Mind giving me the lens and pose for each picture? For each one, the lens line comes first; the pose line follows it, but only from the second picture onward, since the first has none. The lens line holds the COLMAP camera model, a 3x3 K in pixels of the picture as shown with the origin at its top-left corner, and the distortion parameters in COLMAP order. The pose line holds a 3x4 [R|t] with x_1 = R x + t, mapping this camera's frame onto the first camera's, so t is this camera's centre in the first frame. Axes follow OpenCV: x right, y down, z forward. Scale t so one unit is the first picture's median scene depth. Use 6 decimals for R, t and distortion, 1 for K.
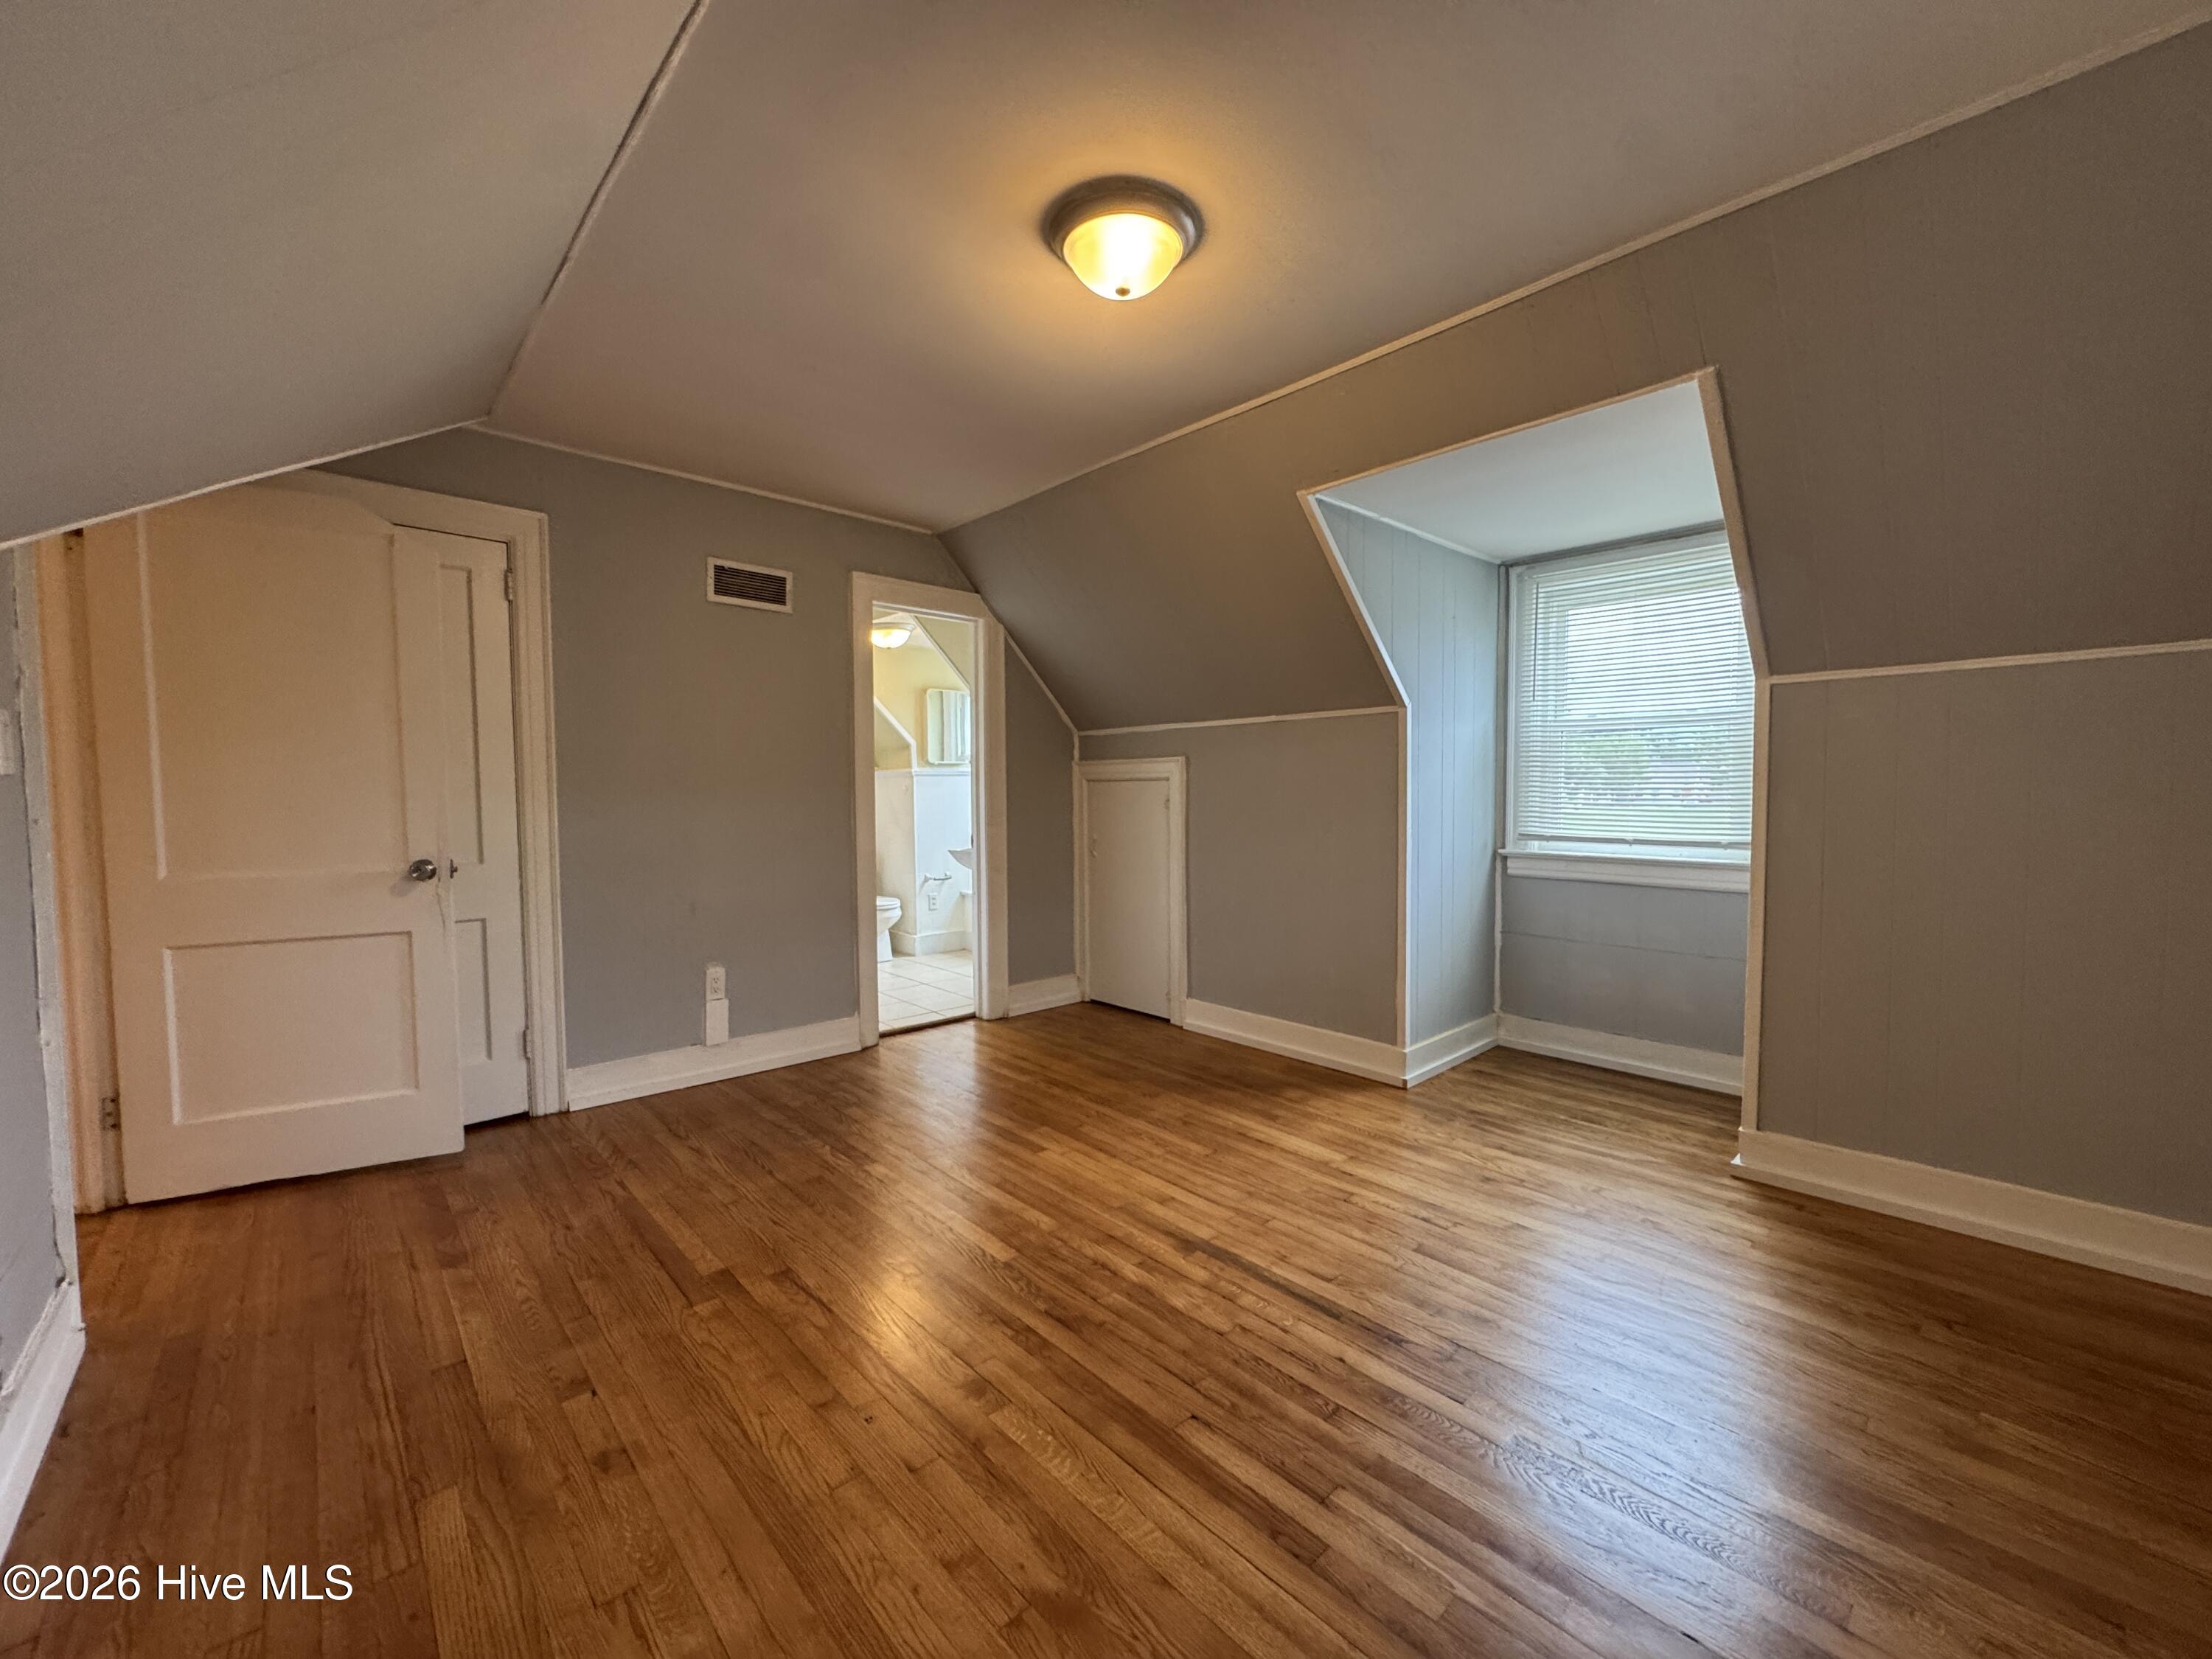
lens RADIAL K [[884.9, 0, 1106.0], [0, 884.9, 829.5], [0, 0, 1]] dist [-0.001540, -0.000102]
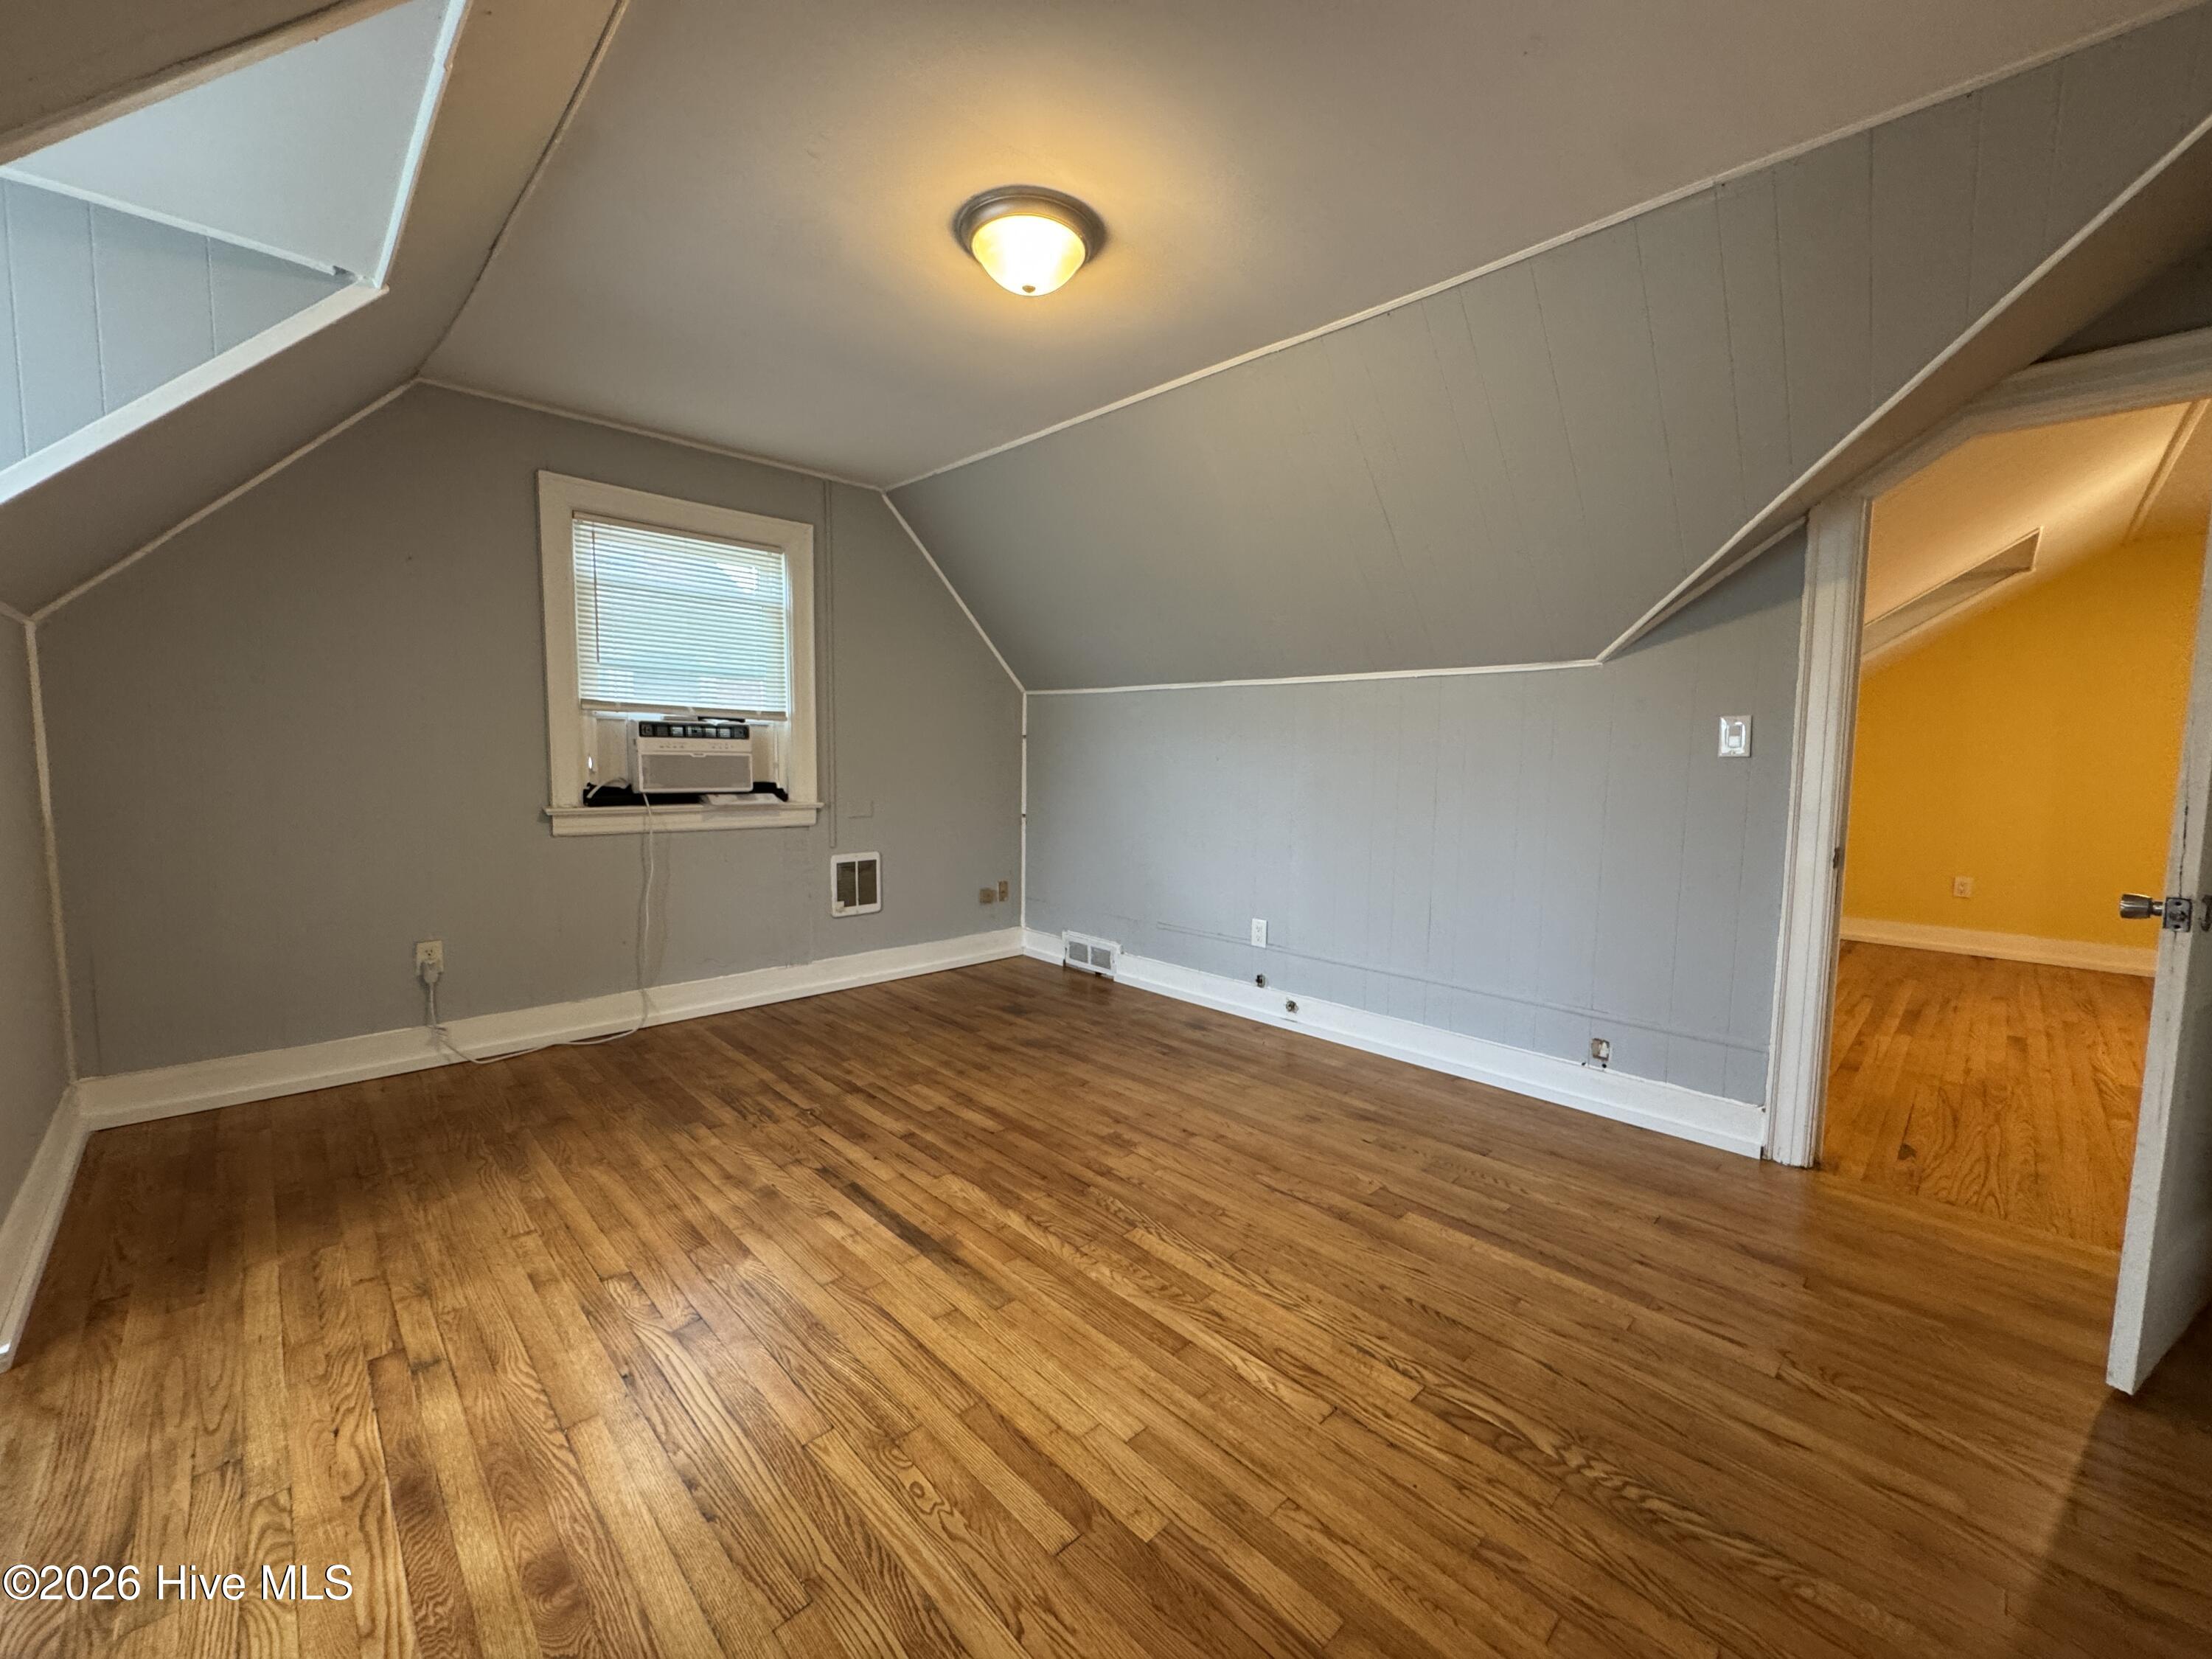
lens RADIAL K [[884.9, 0, 1106.0], [0, 884.9, 829.5], [0, 0, 1]] dist [-0.001540, -0.000102]
pose [[-0.999562, -0.010750, -0.027577, -0.047072], [-0.014245, 0.991431, 0.129854, -0.094337], [0.025944, 0.130190, -0.991150, 1.977190]]
